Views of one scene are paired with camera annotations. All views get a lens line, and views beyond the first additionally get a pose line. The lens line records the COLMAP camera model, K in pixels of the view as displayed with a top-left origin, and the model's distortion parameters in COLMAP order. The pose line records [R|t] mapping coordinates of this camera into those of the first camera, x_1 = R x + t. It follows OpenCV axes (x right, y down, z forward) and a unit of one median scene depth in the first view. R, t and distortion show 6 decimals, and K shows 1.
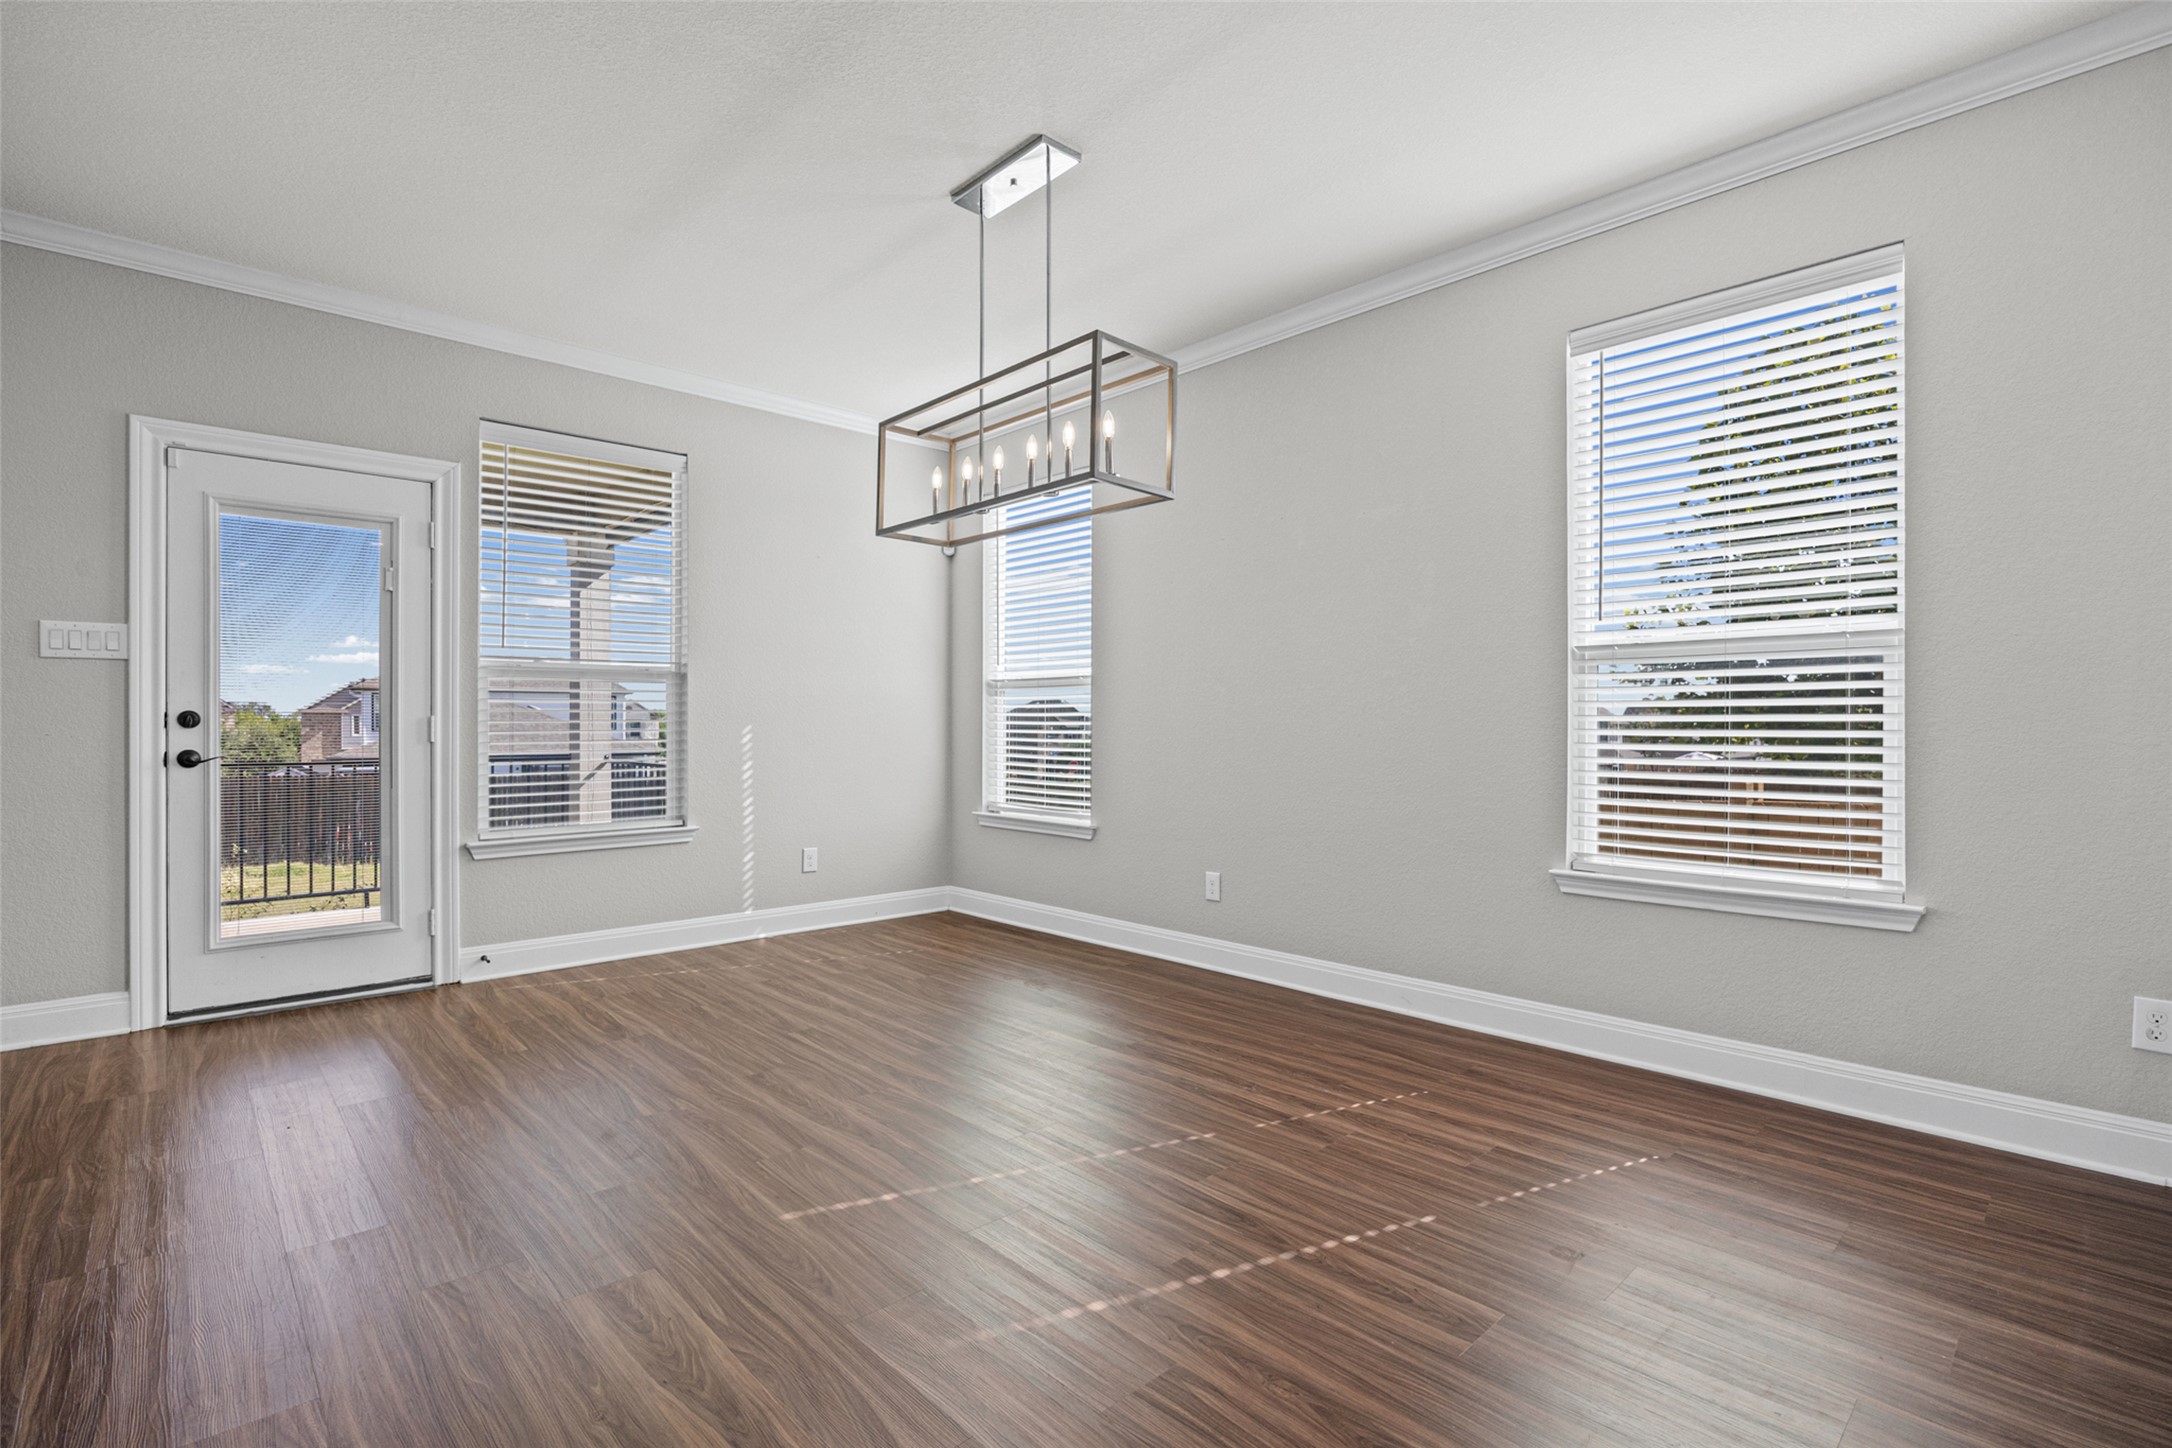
lens RADIAL K [[1022.5, 0, 1084.5], [0, 1022.5, 722.8], [0, 0, 1]] dist [-0.008862, -0.000121]
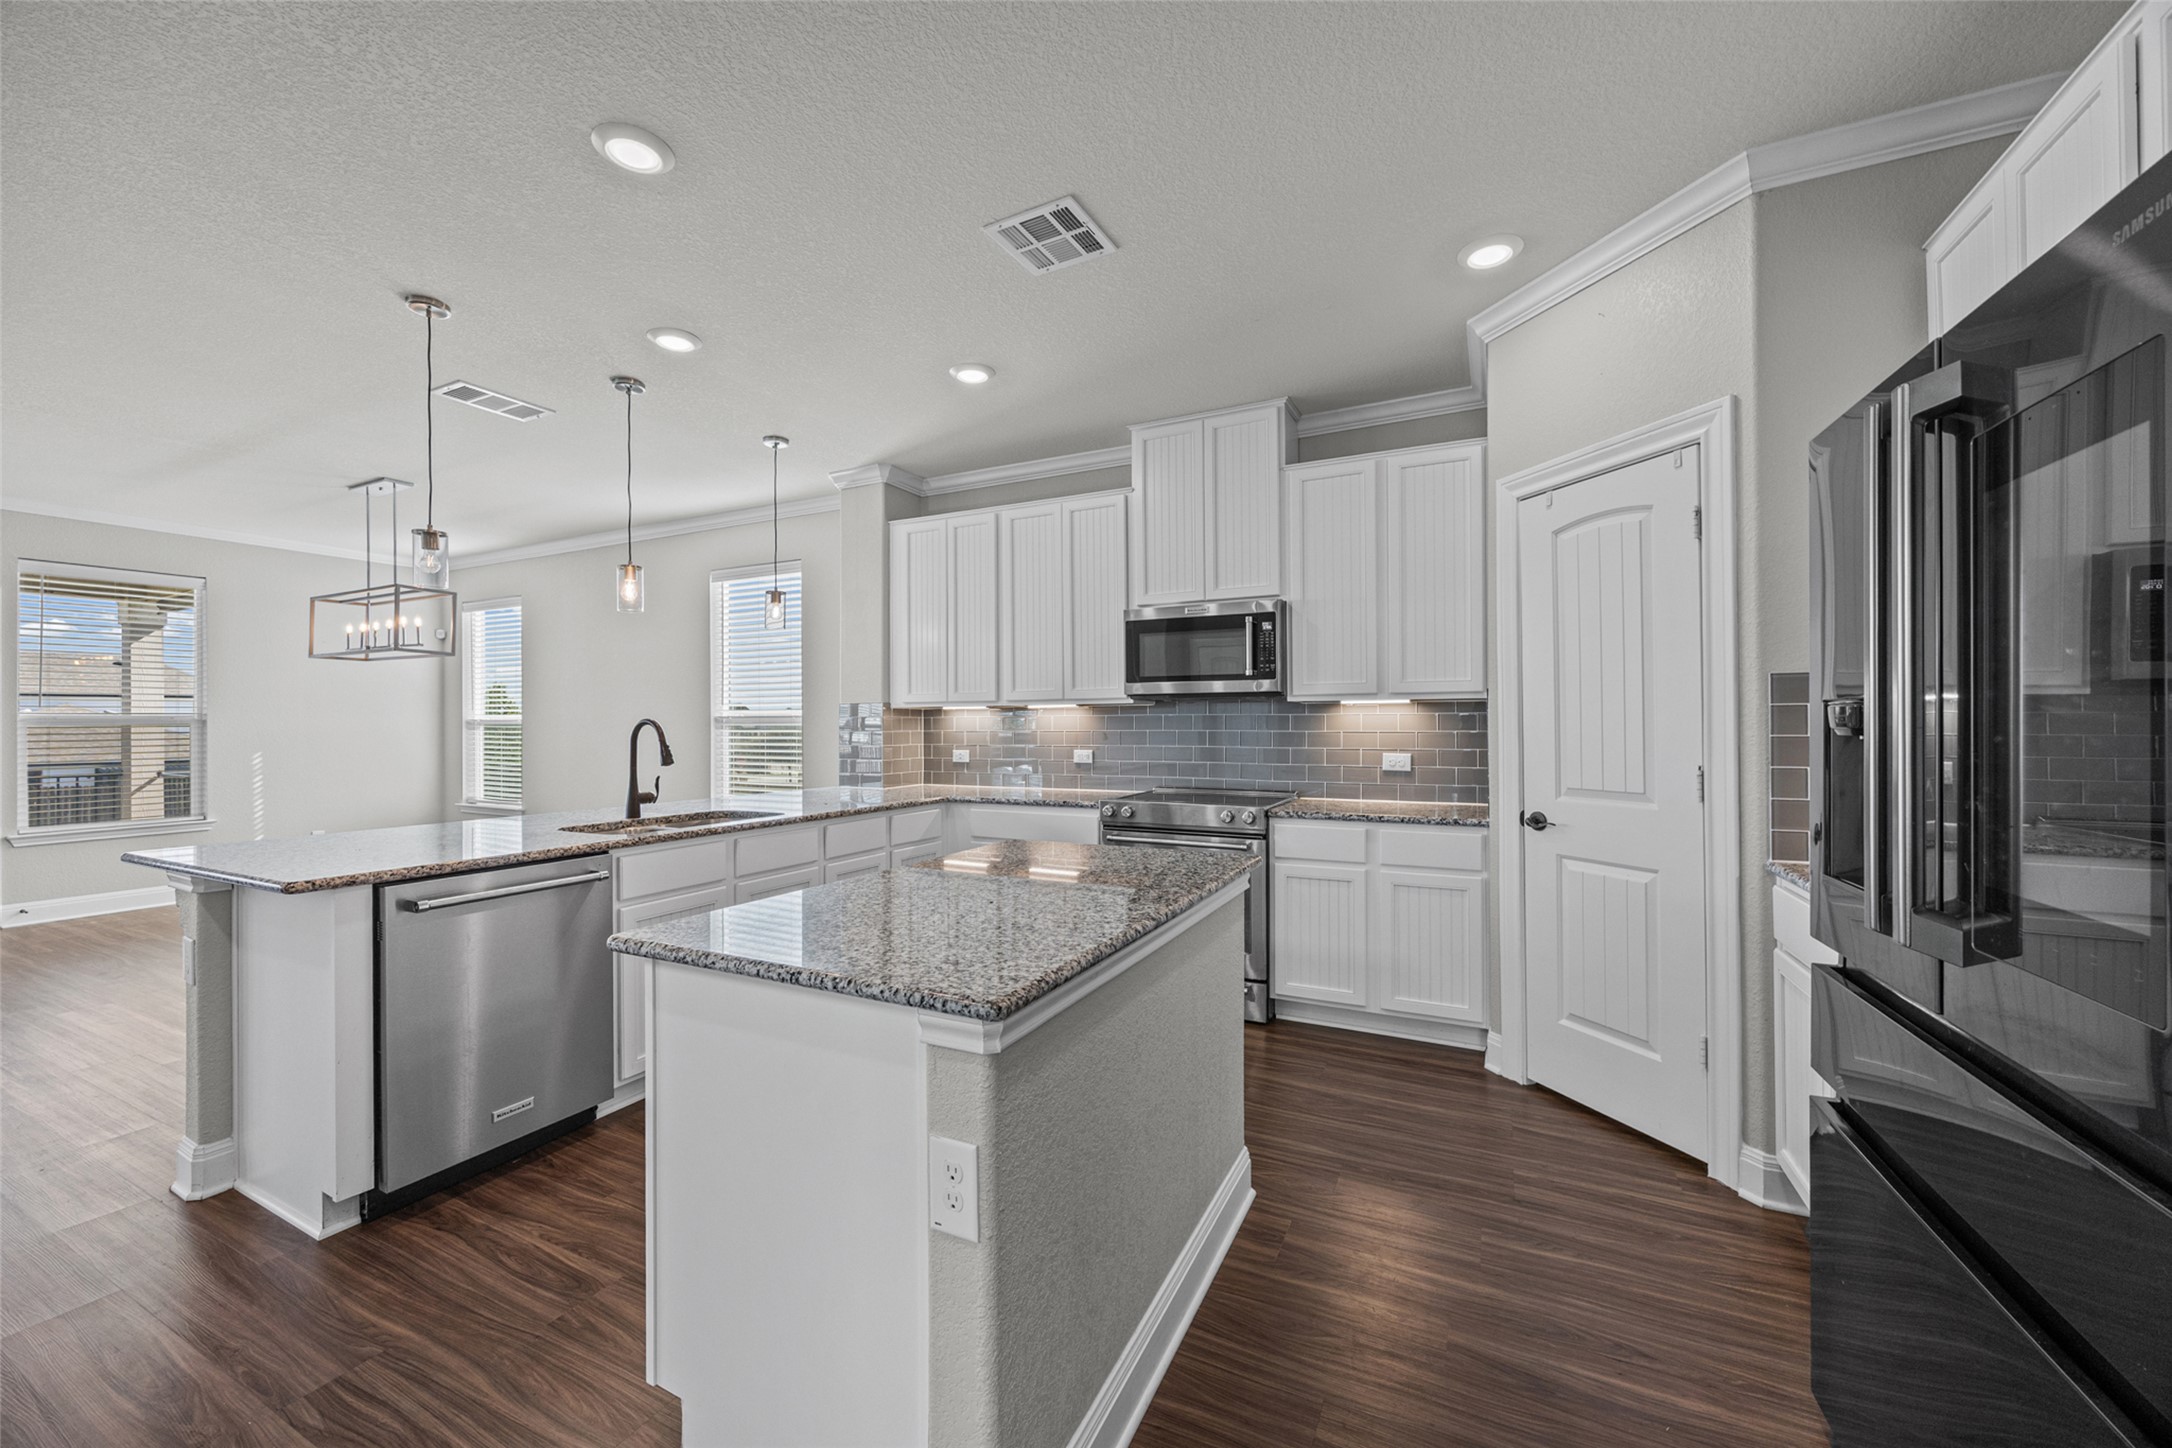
lens RADIAL K [[831.4, 0, 1092.1], [0, 831.4, 721.7], [0, 0, 1]] dist [-0.004071, -0.001027]
pose [[0.931107, 0.000864, 0.364746, 0.444299], [-0.000475, 0.999999, -0.001157, -0.051028], [-0.364747, 0.000904, 0.931106, -0.718820]]
